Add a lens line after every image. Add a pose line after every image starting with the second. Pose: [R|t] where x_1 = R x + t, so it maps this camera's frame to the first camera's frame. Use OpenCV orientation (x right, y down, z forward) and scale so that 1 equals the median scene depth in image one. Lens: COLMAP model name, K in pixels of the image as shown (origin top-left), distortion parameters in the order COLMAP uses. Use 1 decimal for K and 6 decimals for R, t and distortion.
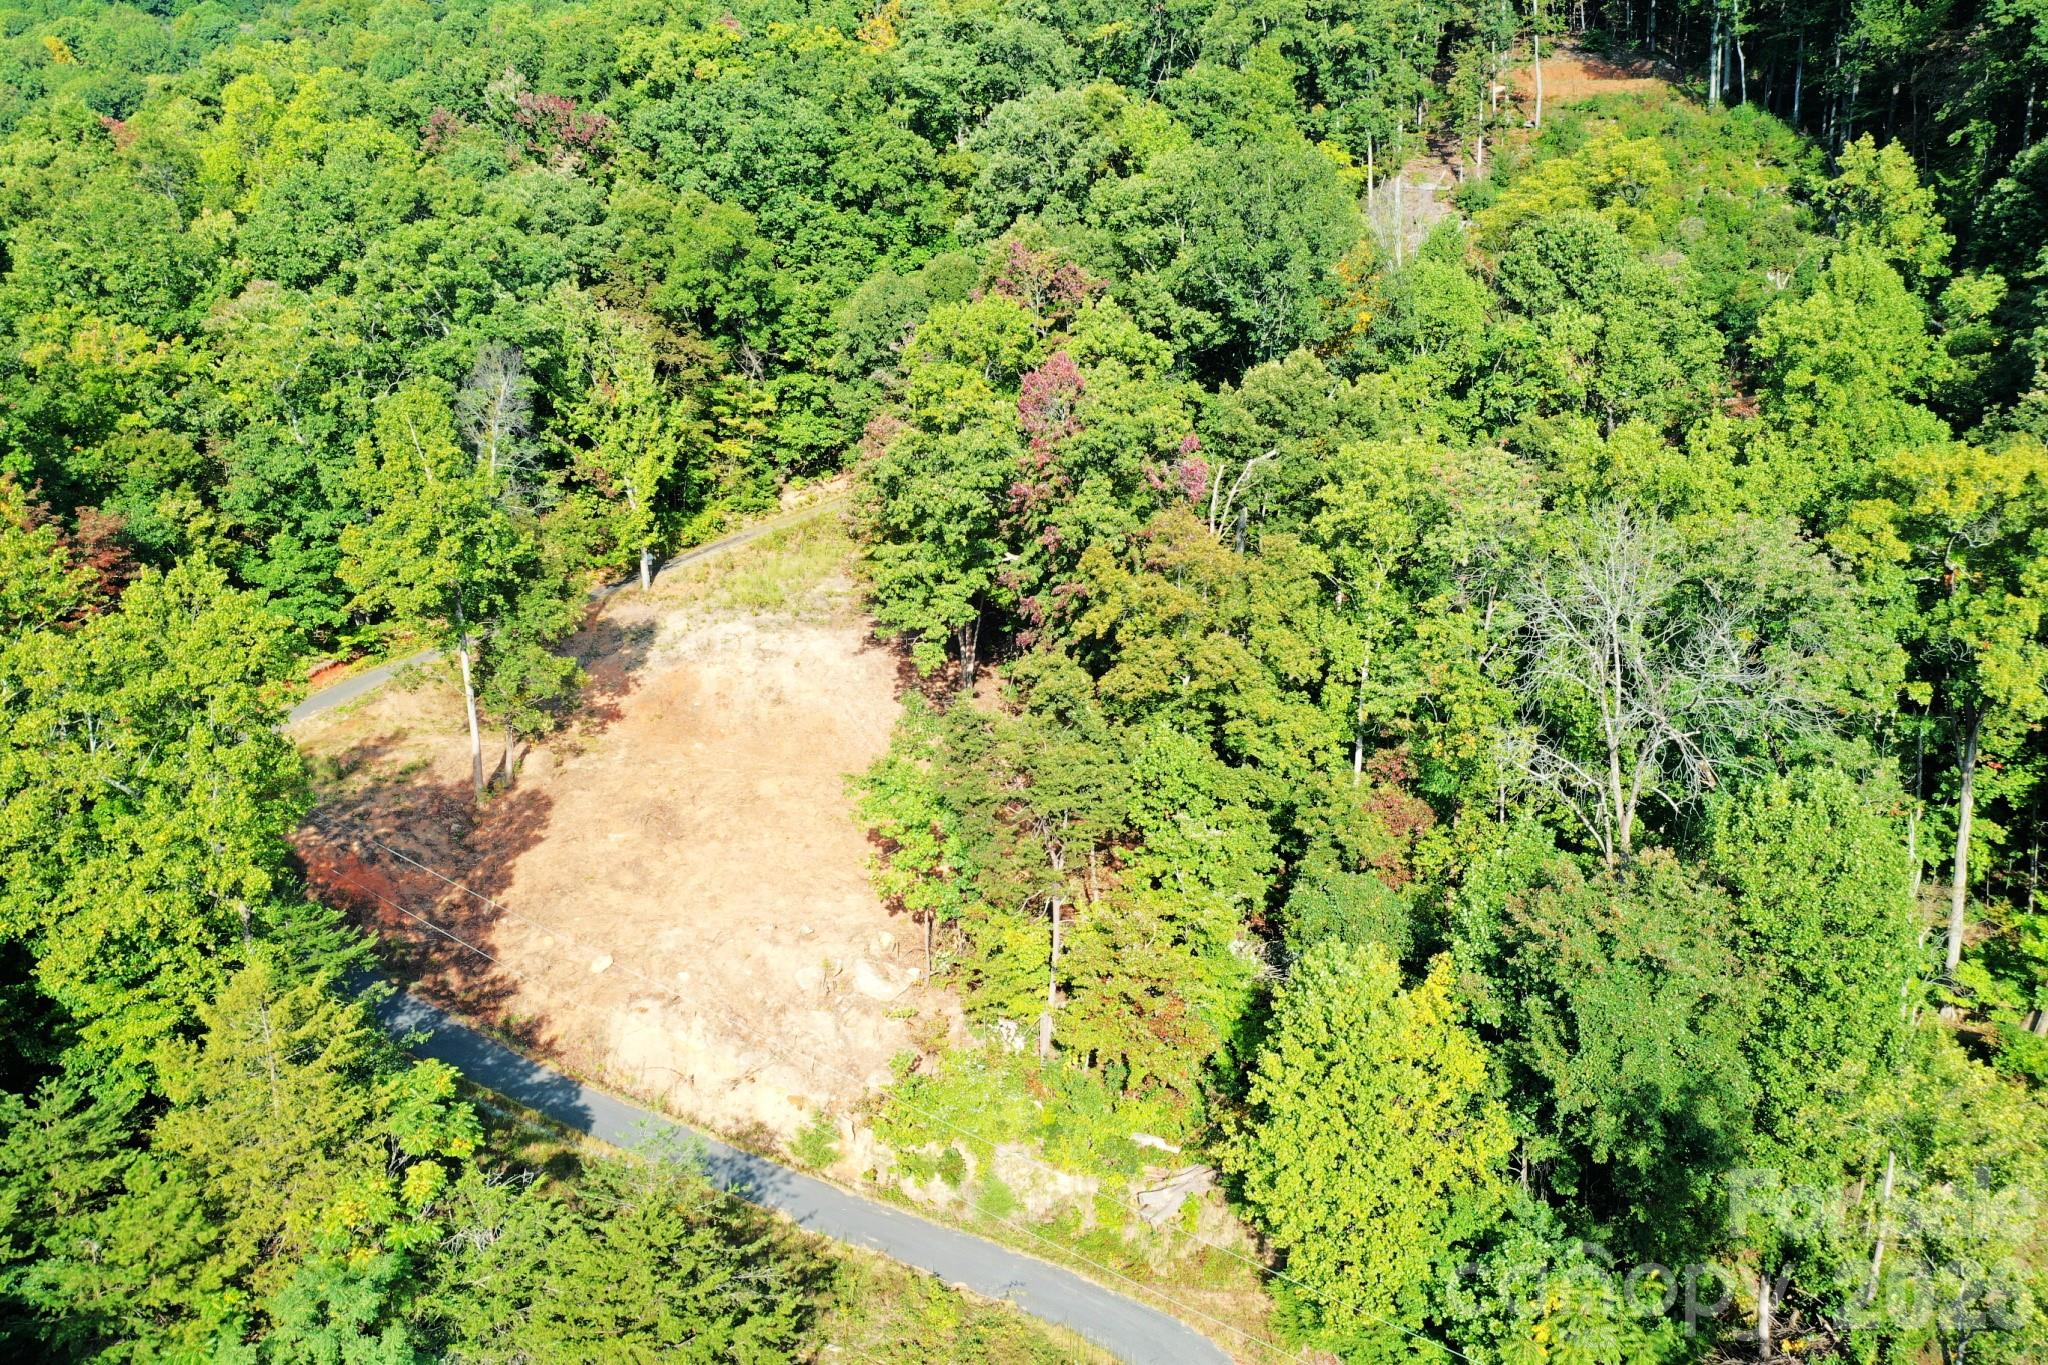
lens RADIAL K [[1610.6, 0, 1014.3], [0, 1610.6, 685.0], [0, 0, 1]] dist [-0.001767, 0.012291]
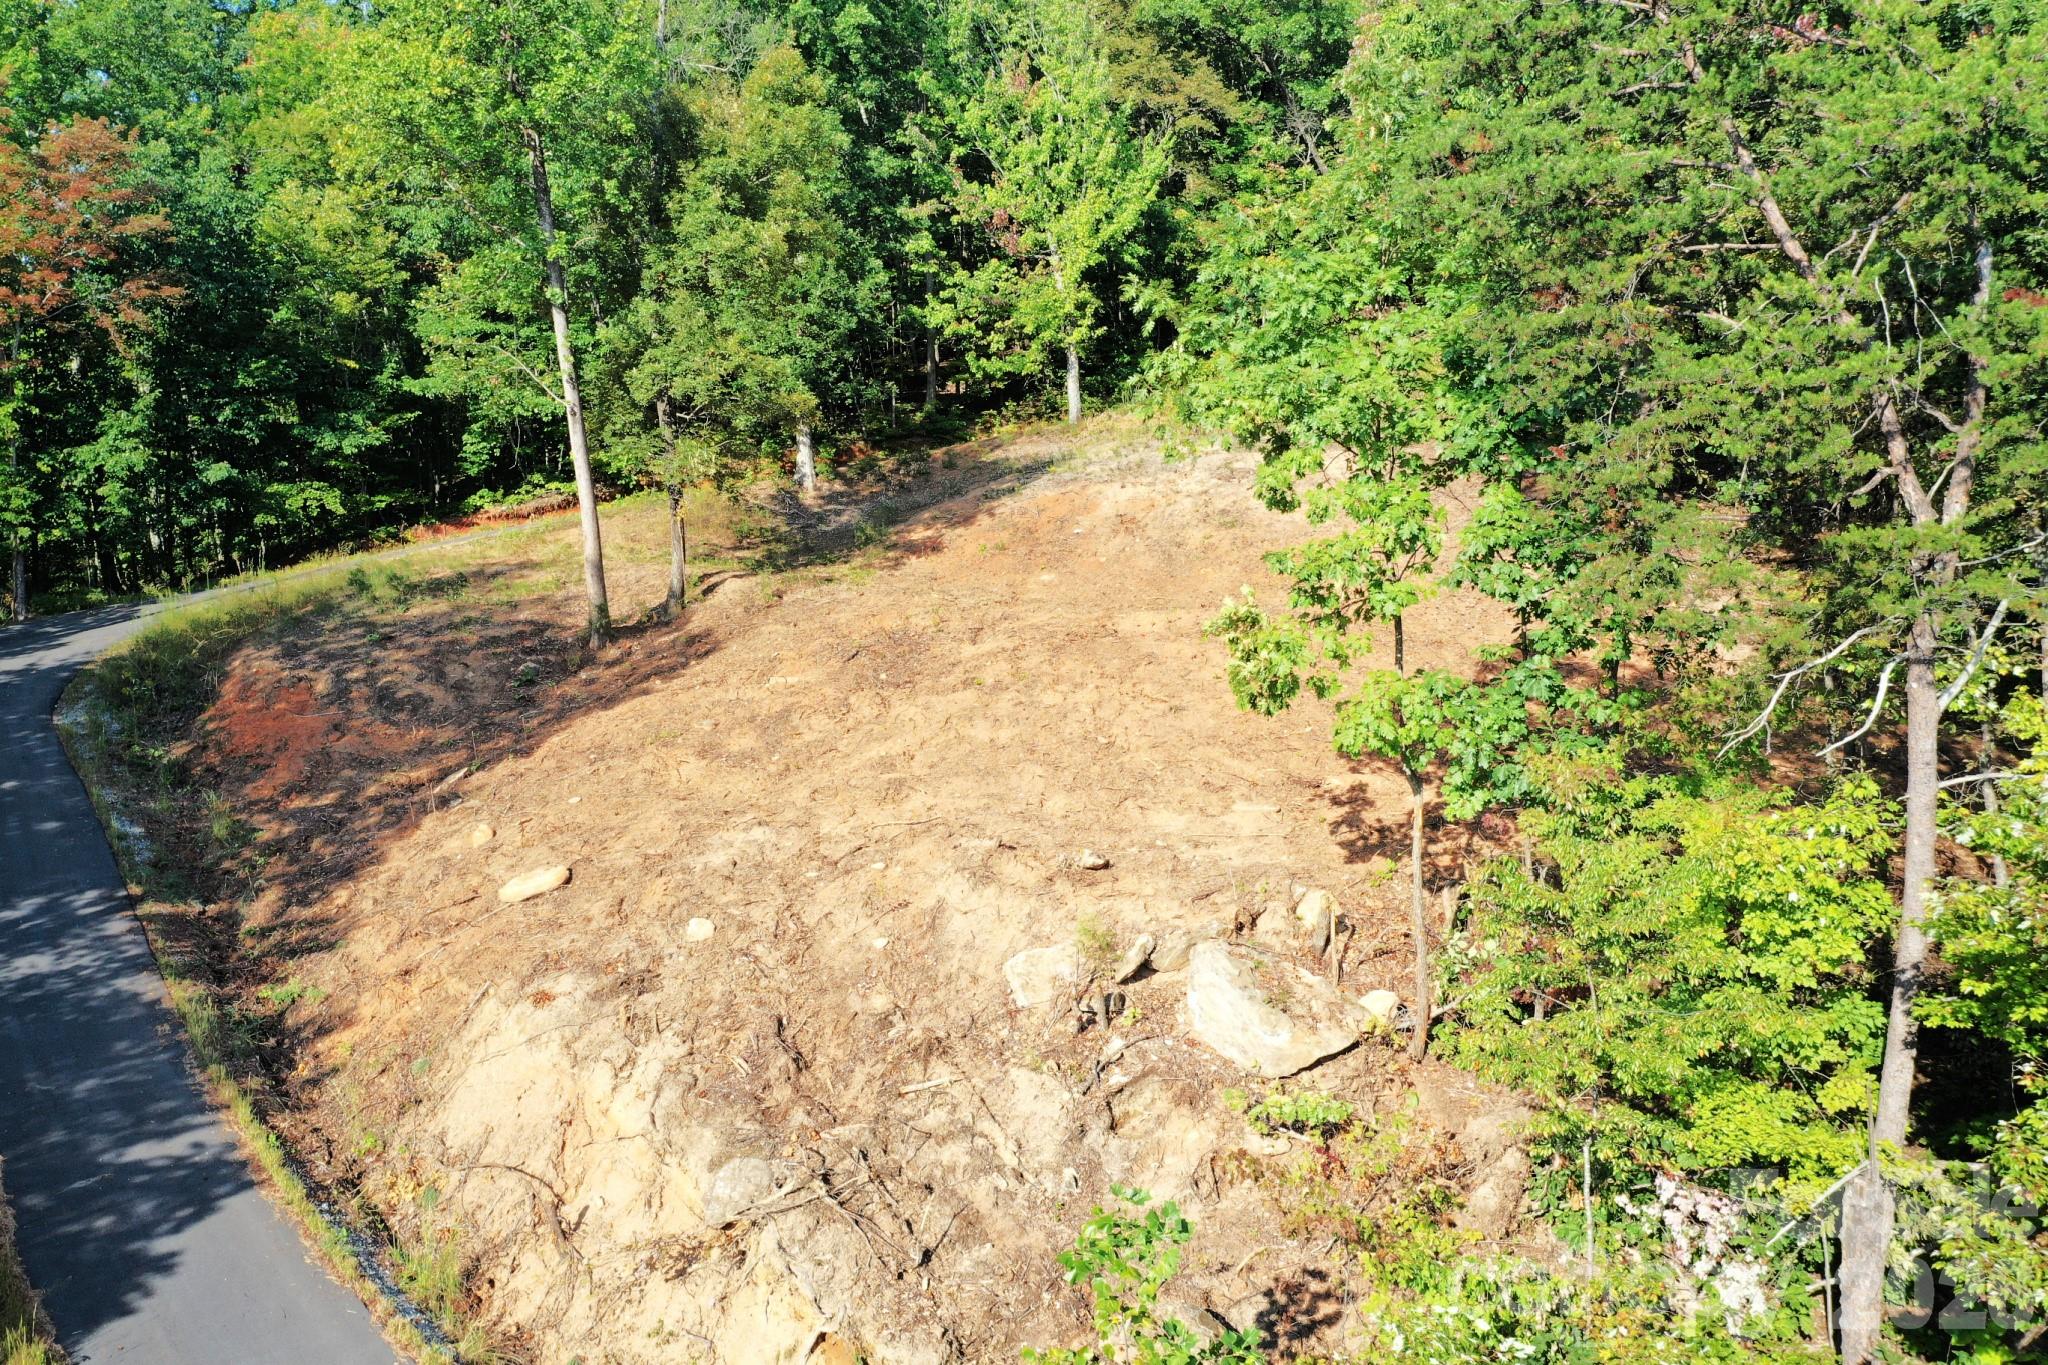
lens RADIAL K [[1610.6, 0, 1027.5], [0, 1610.6, 680.6], [0, 0, 1]] dist [-0.001767, 0.012291]
pose [[0.910330, 0.016822, -0.413540, 0.002943], [-0.077149, 0.988558, -0.129618, 0.136423], [0.406628, 0.149900, 0.901212, 0.574275]]
